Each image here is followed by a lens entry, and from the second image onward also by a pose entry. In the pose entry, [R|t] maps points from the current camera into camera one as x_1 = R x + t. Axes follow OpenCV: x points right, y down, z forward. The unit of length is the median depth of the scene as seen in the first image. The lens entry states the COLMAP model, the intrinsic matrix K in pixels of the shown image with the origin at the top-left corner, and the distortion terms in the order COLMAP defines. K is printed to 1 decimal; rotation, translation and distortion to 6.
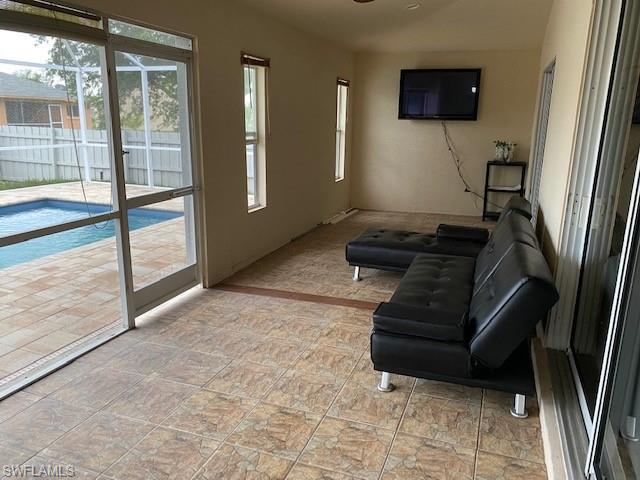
lens RADIAL K [[491.1, 0, 322.1], [0, 491.1, 240.3], [0, 0, 1]] dist [-0.021414, -0.011213]
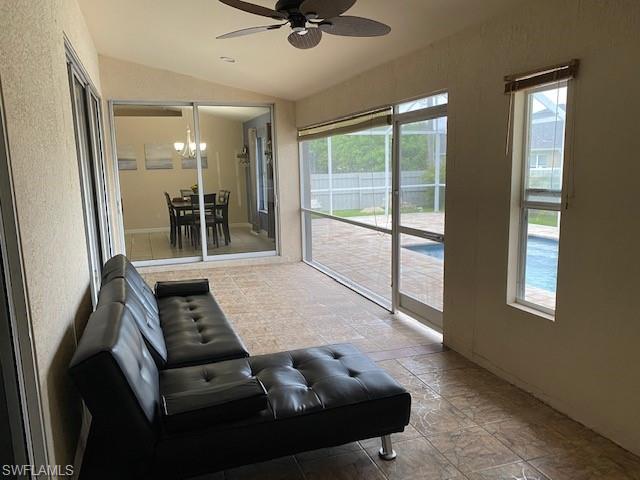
lens RADIAL K [[491.1, 0, 324.4], [0, 491.1, 240.1], [0, 0, 1]] dist [-0.021414, -0.011213]
pose [[-0.765902, 0.085872, -0.637198, 0.648233], [-0.157959, 0.935537, 0.315942, -0.433738], [0.623252, 0.342631, -0.702965, 1.779001]]
